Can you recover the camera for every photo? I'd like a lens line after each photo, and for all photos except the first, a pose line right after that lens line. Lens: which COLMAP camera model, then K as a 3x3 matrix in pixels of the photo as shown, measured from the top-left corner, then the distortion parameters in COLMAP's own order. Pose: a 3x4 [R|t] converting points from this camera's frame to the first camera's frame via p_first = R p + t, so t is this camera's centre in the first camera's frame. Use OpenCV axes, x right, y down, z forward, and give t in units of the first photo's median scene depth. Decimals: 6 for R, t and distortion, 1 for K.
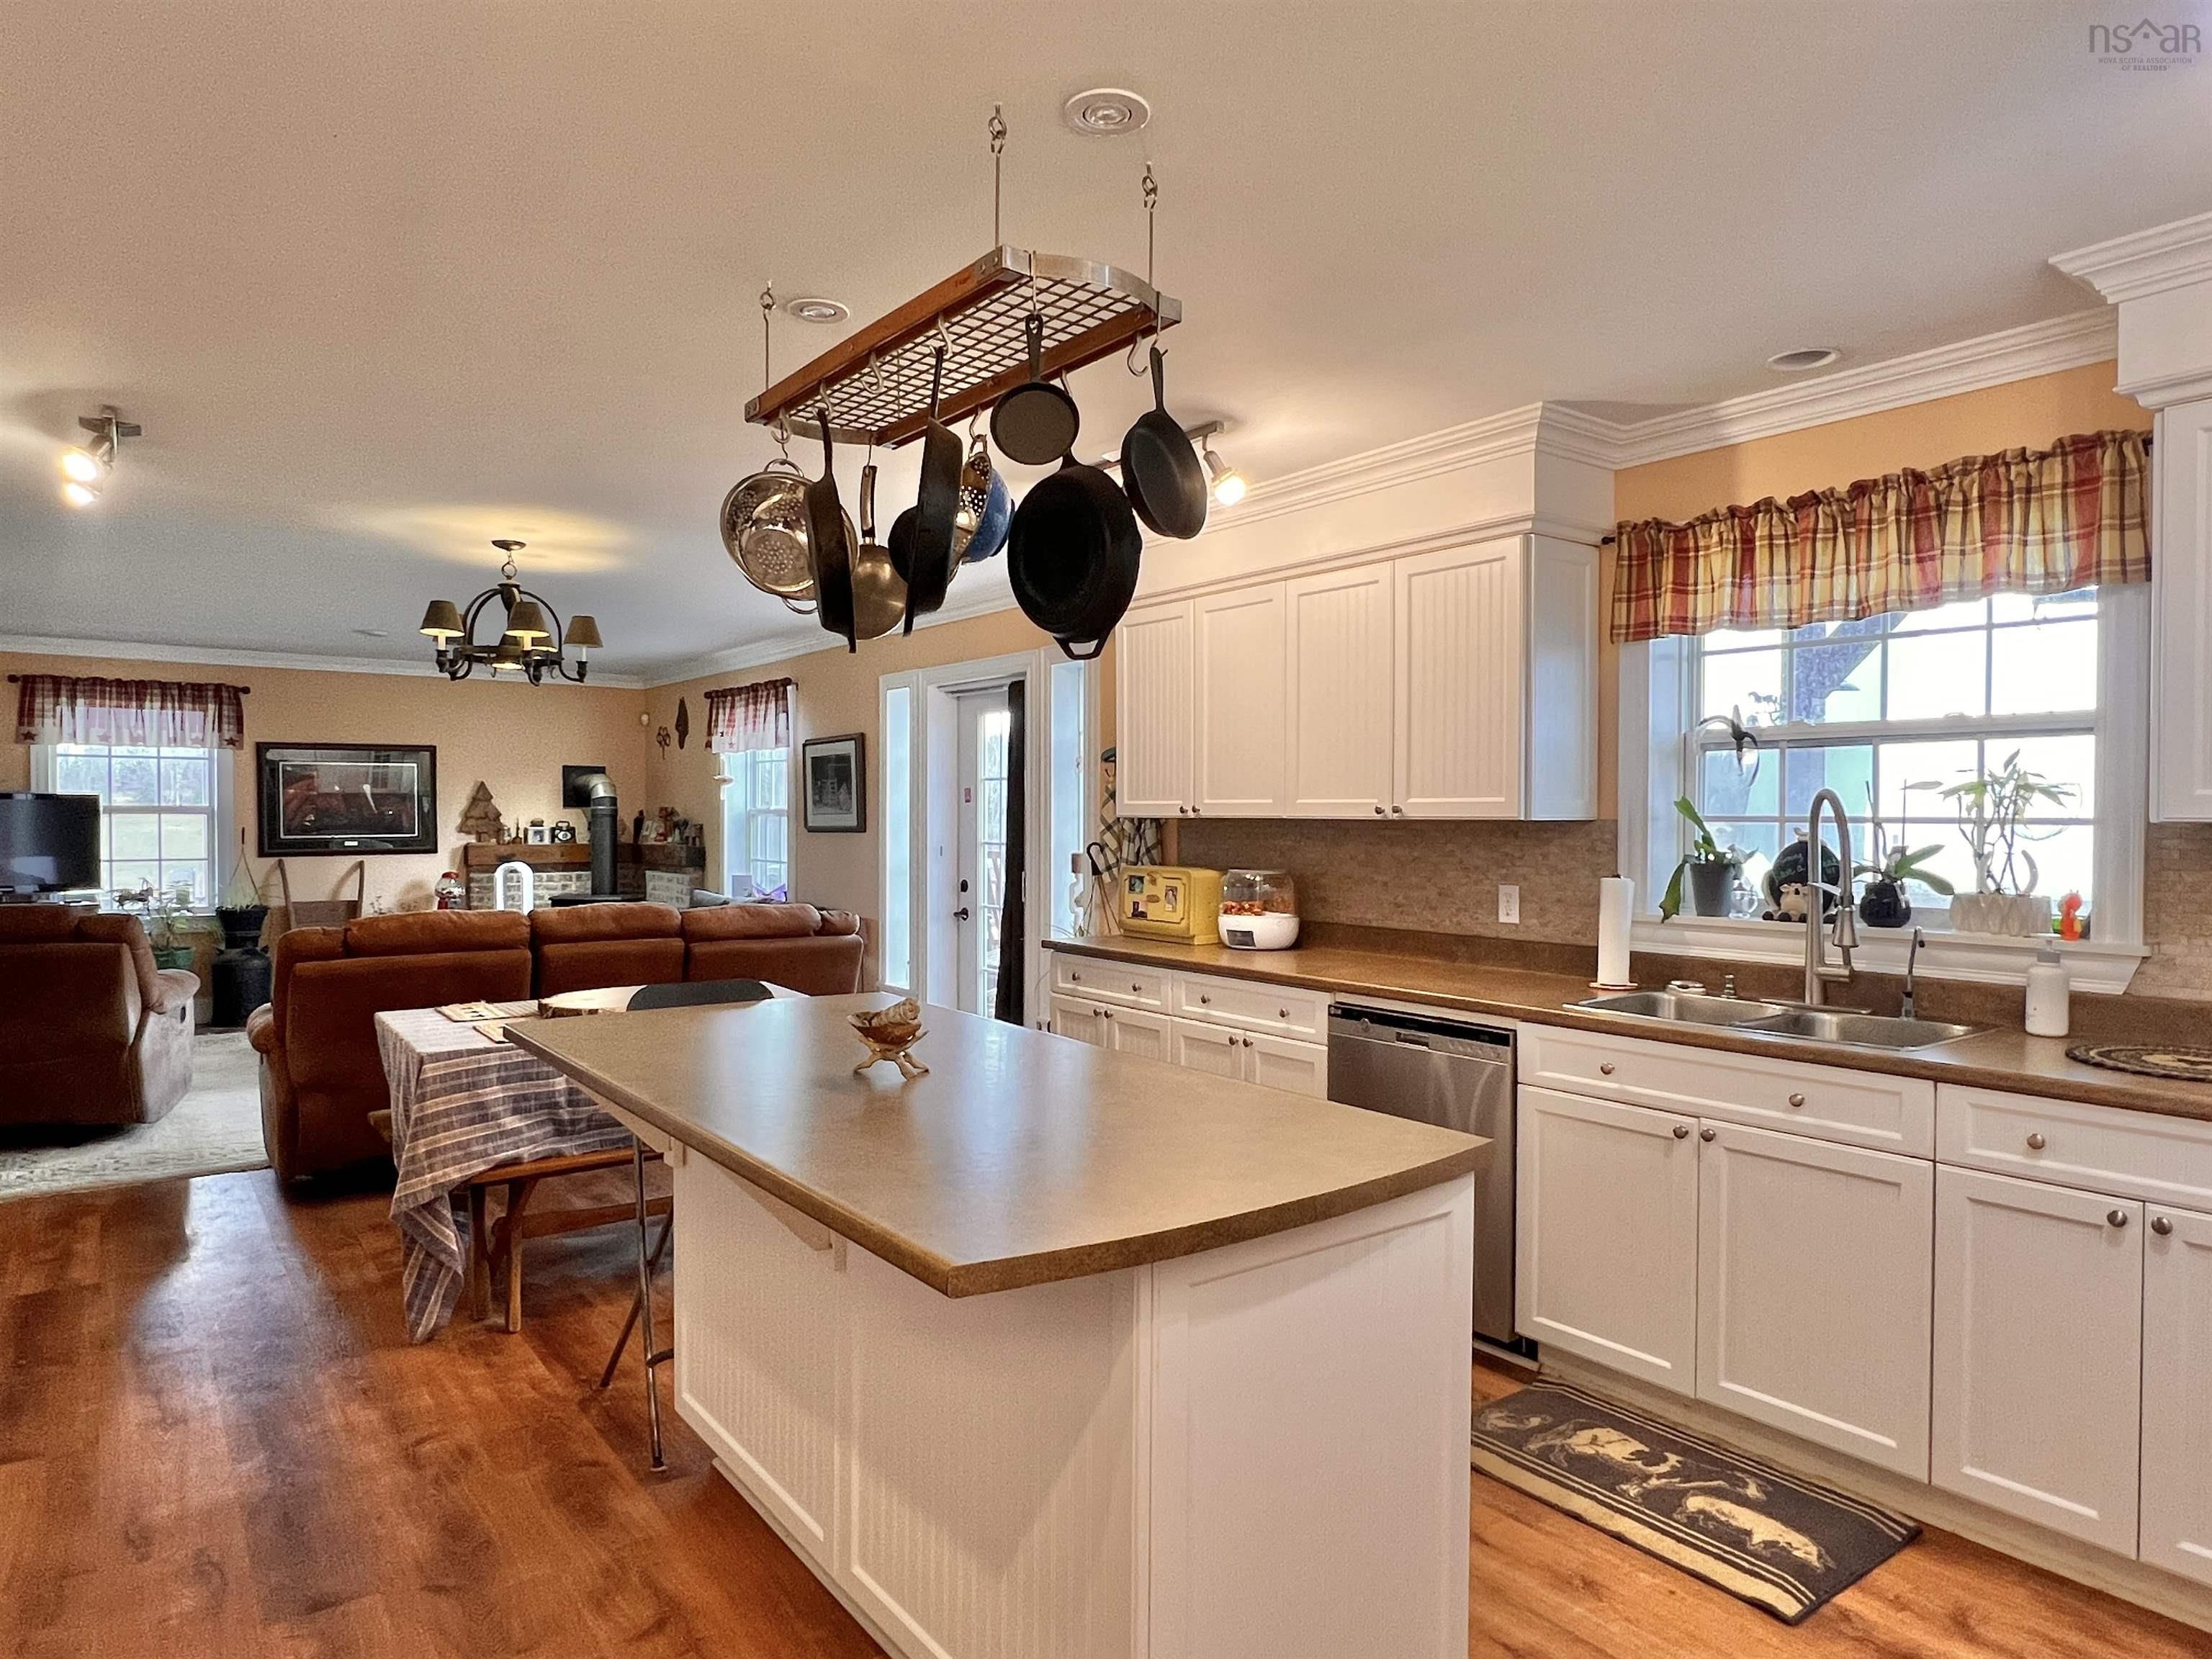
lens RADIAL K [[1318.1, 0, 1096.6], [0, 1318.1, 832.3], [0, 0, 1]] dist [-0.002840, 0.000944]
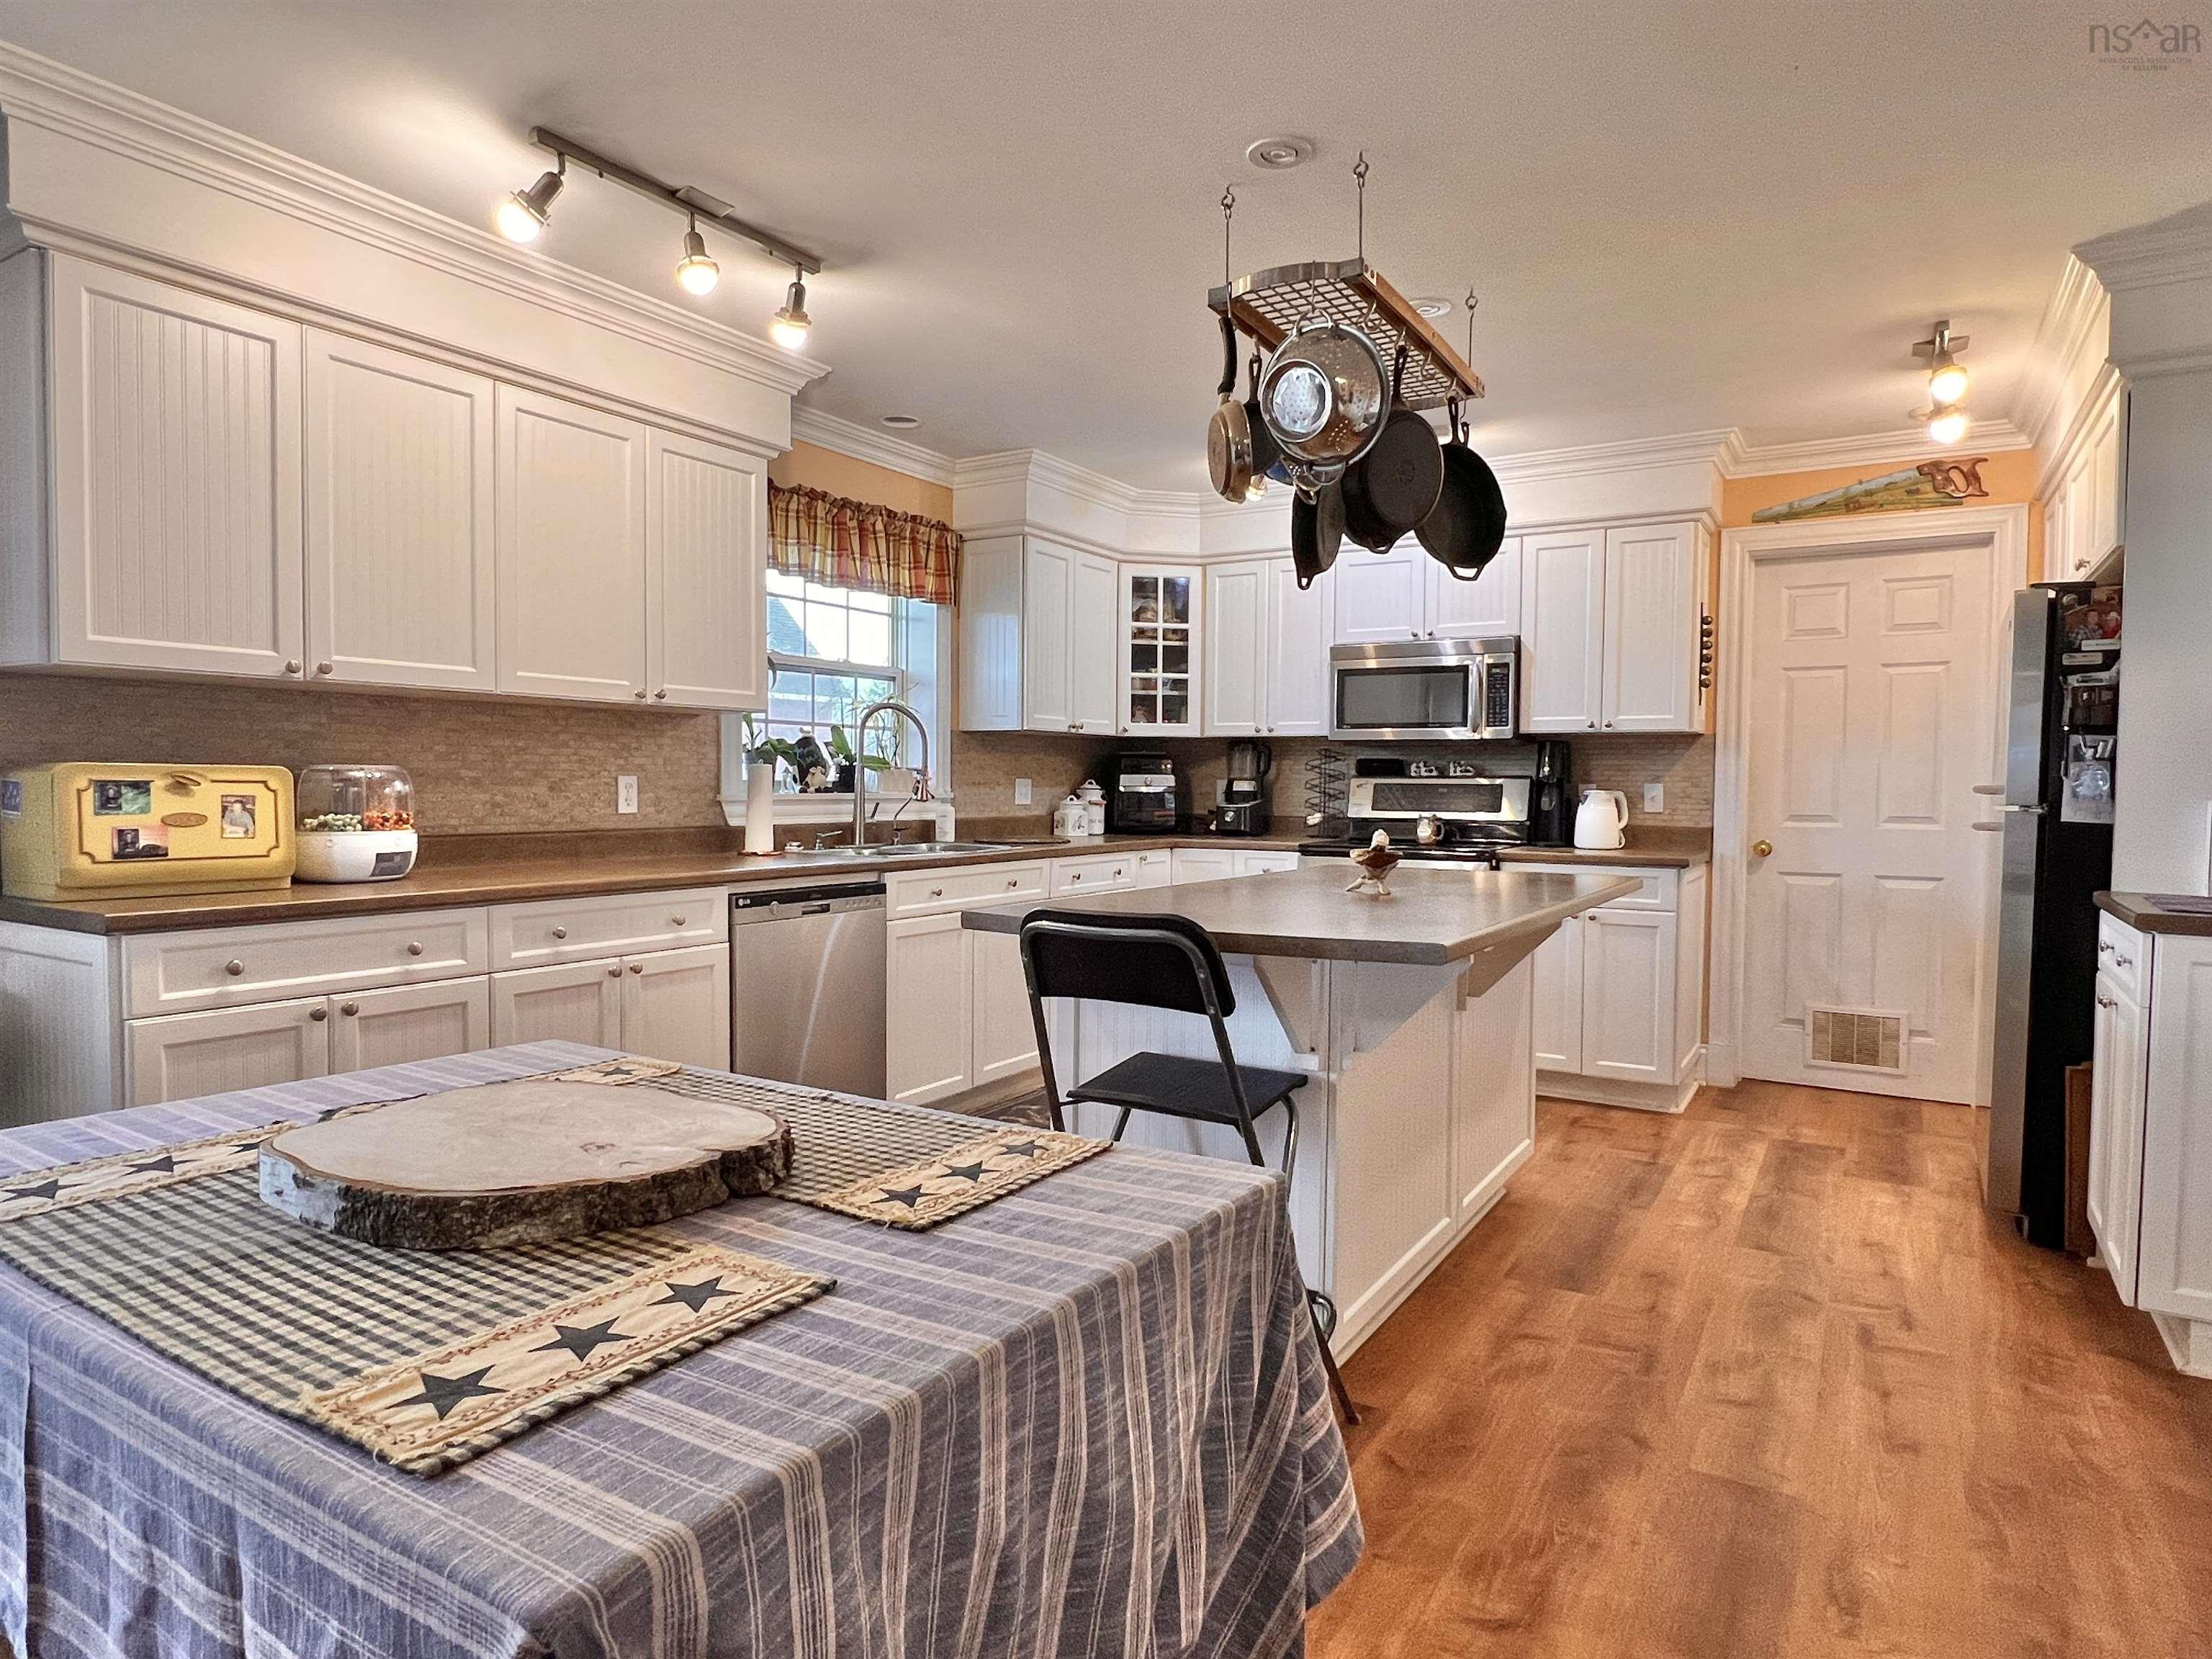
lens RADIAL K [[1275.9, 0, 1098.0], [0, 1275.9, 830.4], [0, 0, 1]] dist [-0.002996, 0.000161]
pose [[-0.360572, -0.041909, 0.931789, -0.577475], [0.003397, 0.998924, 0.046243, 0.030231], [-0.932725, 0.019839, -0.360042, 0.806573]]
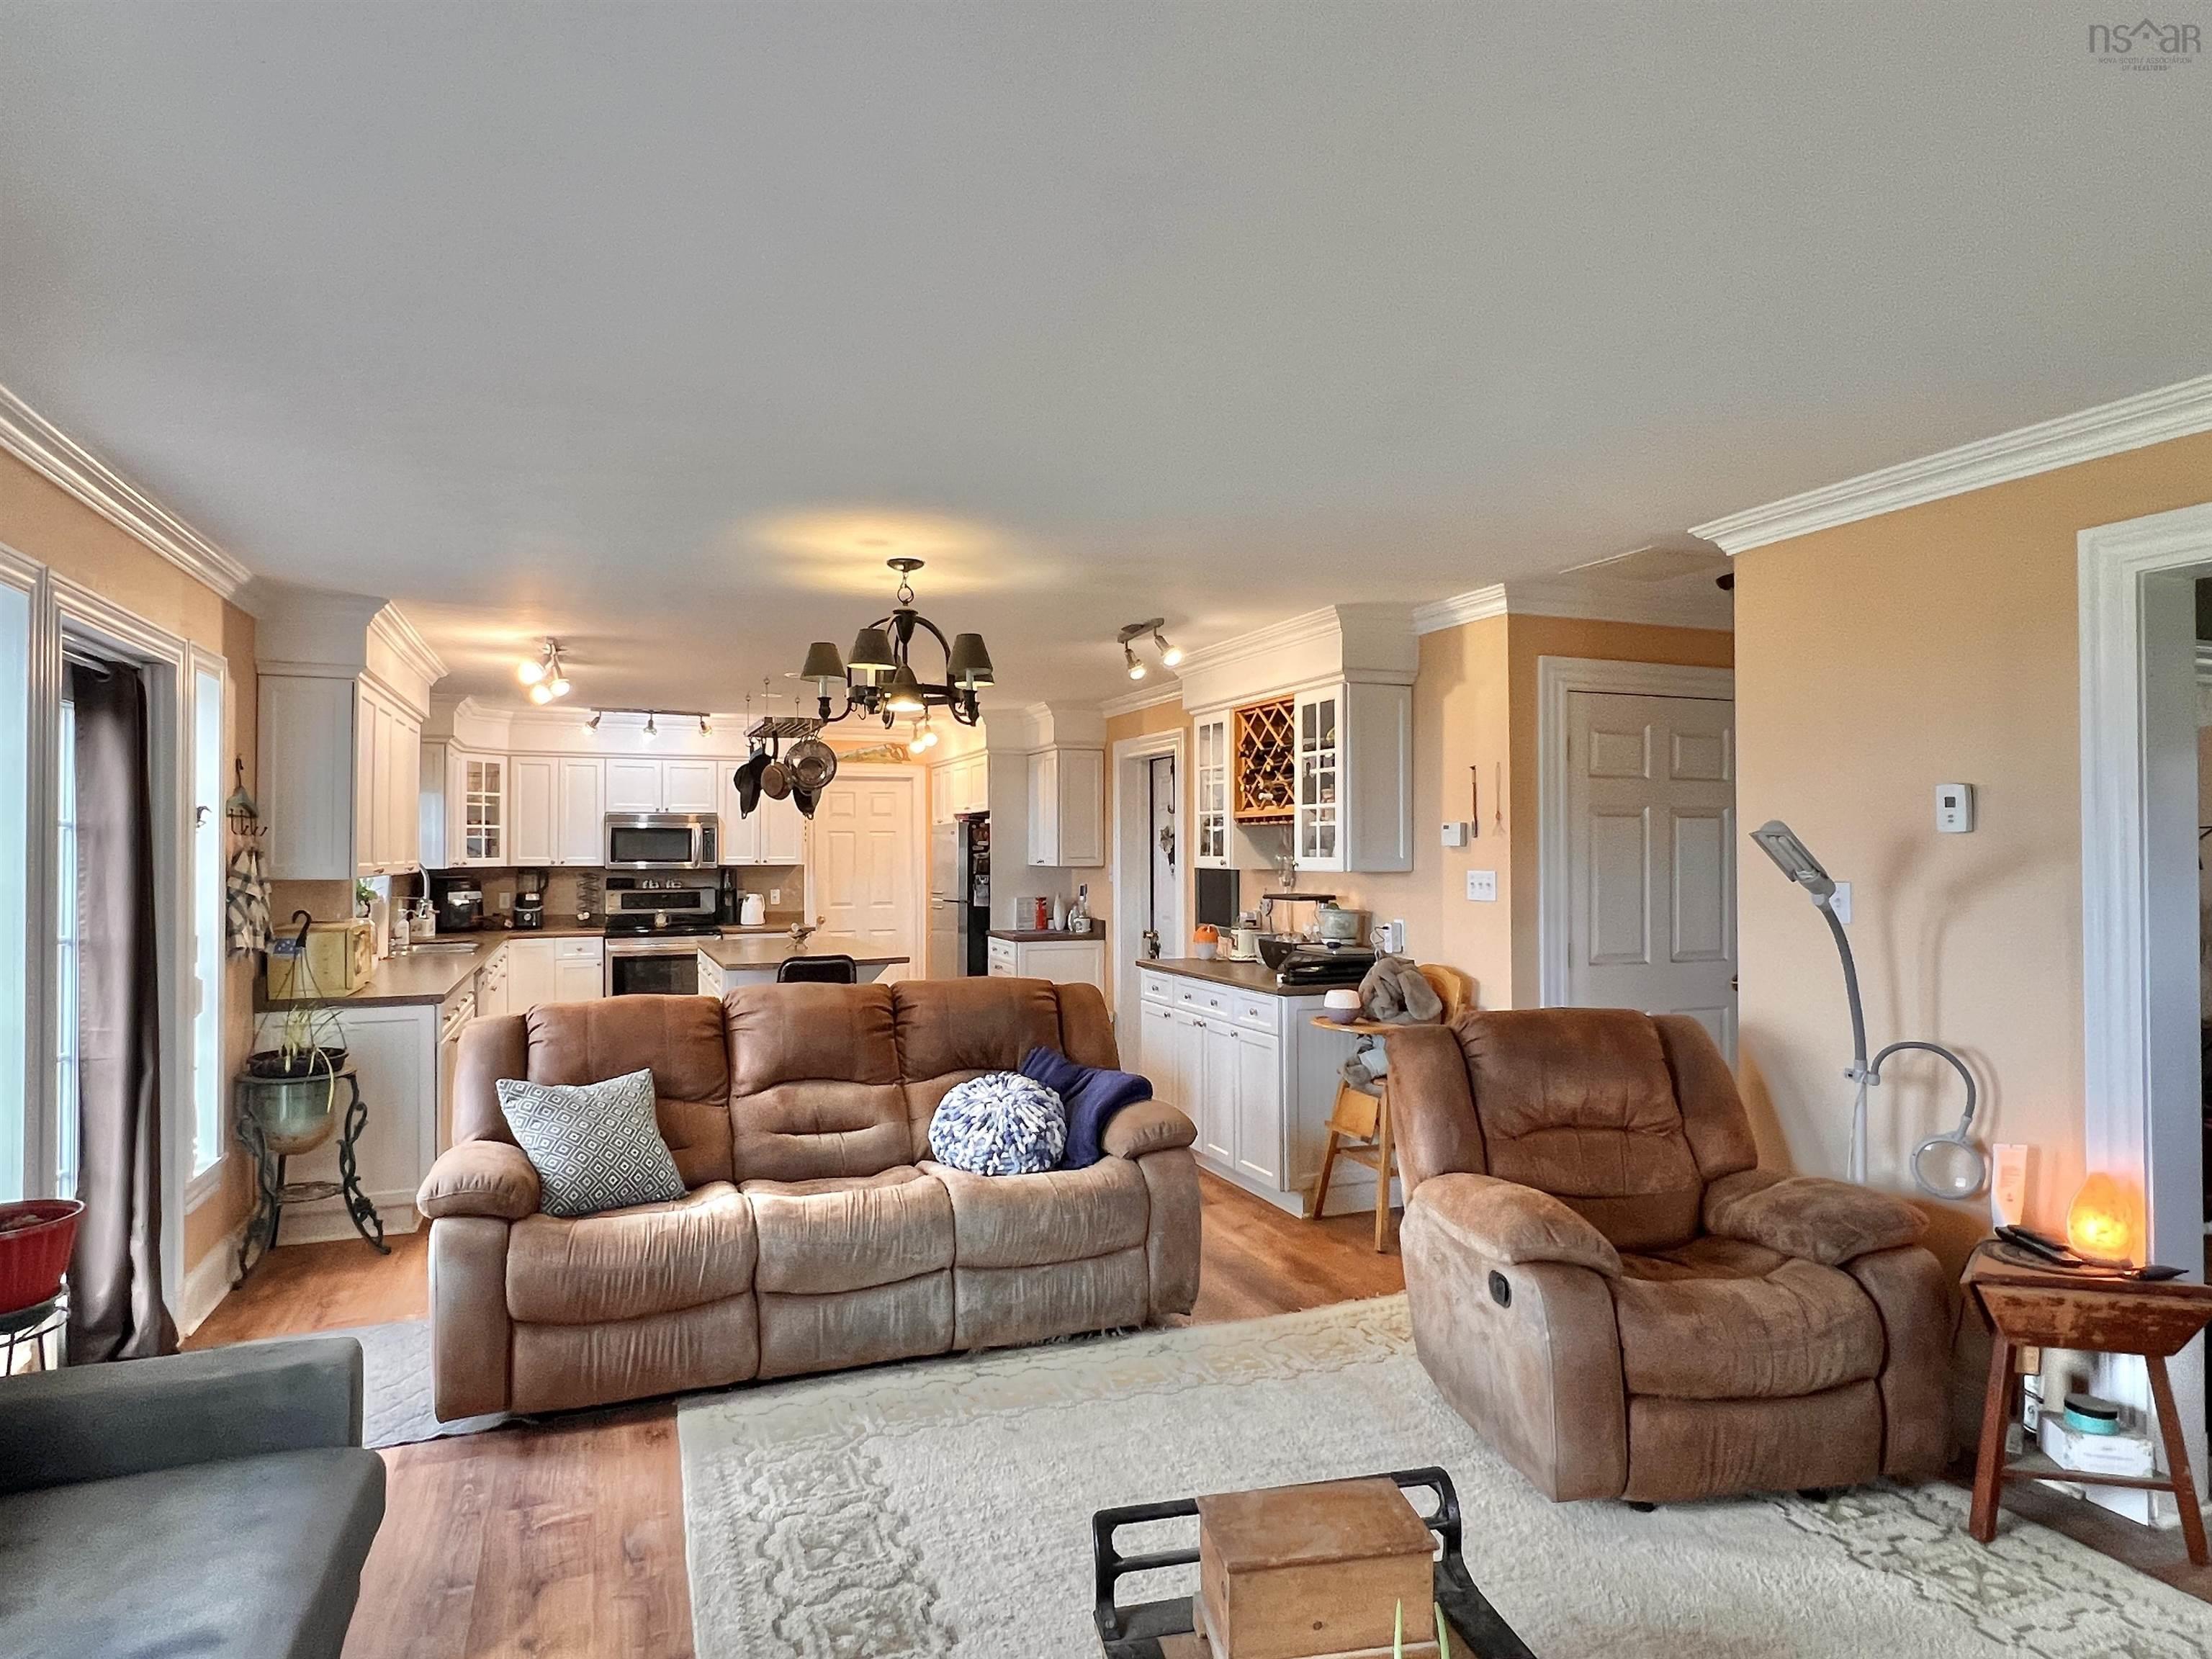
lens RADIAL K [[1275.9, 0, 1106.4], [0, 1275.9, 828.6], [0, 0, 1]] dist [-0.002996, 0.000161]
pose [[-0.963358, 0.004130, 0.268188, -0.812065], [0.003811, 0.999991, -0.001709, -0.047361], [-0.268193, -0.000625, -0.963365, 1.791366]]
